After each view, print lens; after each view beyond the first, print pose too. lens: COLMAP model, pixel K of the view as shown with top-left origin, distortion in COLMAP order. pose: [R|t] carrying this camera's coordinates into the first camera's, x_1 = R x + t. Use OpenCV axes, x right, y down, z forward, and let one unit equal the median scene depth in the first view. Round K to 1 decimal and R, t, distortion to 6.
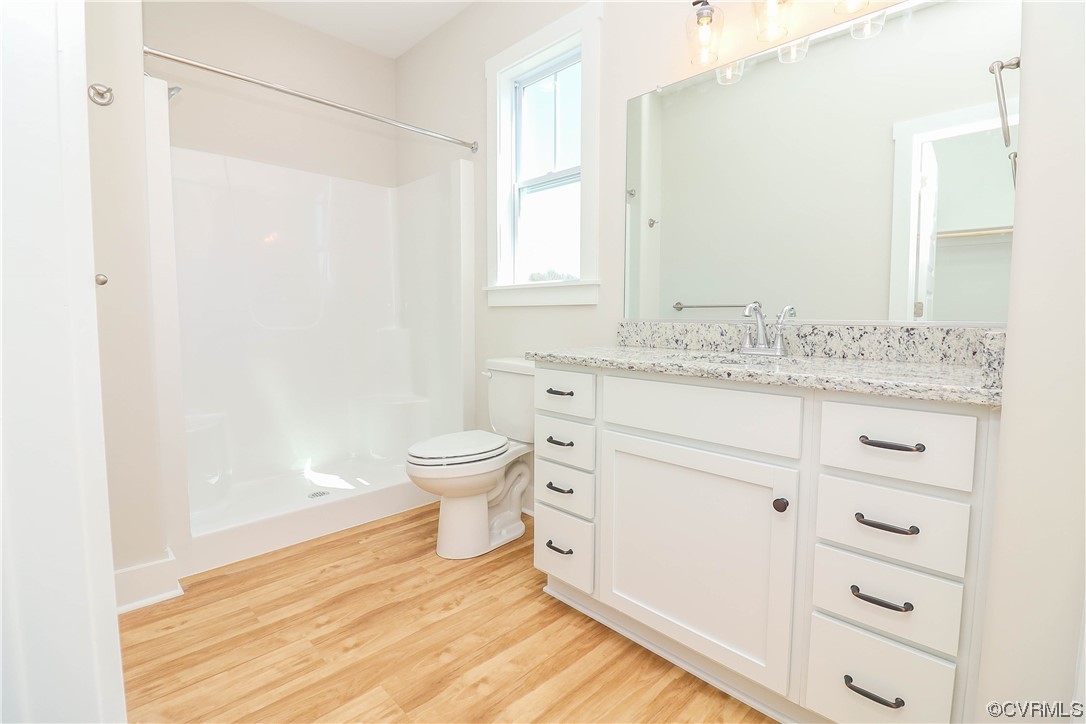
lens RADIAL K [[498.4, 0, 543.9], [0, 498.4, 354.9], [0, 0, 1]] dist [-0.003098, -0.011109]
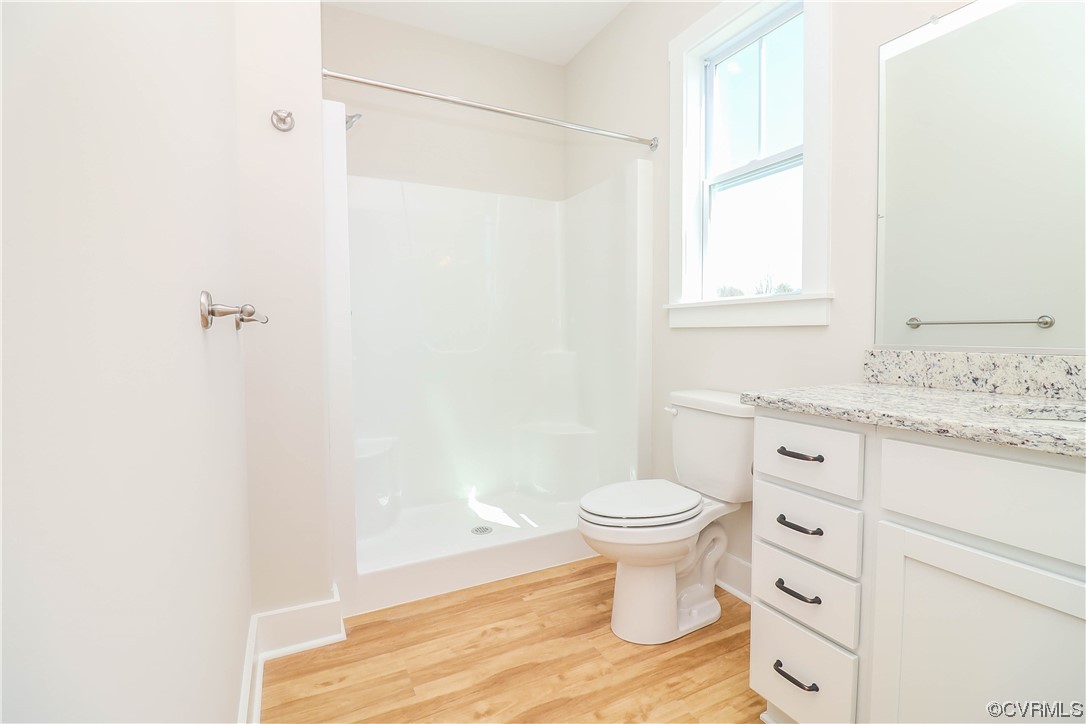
lens RADIAL K [[498.4, 0, 549.9], [0, 498.4, 359.1], [0, 0, 1]] dist [-0.003098, -0.011109]
pose [[0.956407, 0.007171, -0.291950, -0.079645], [-0.014042, 0.999671, -0.021448, -0.030844], [0.291701, 0.024613, 0.956193, 0.180870]]
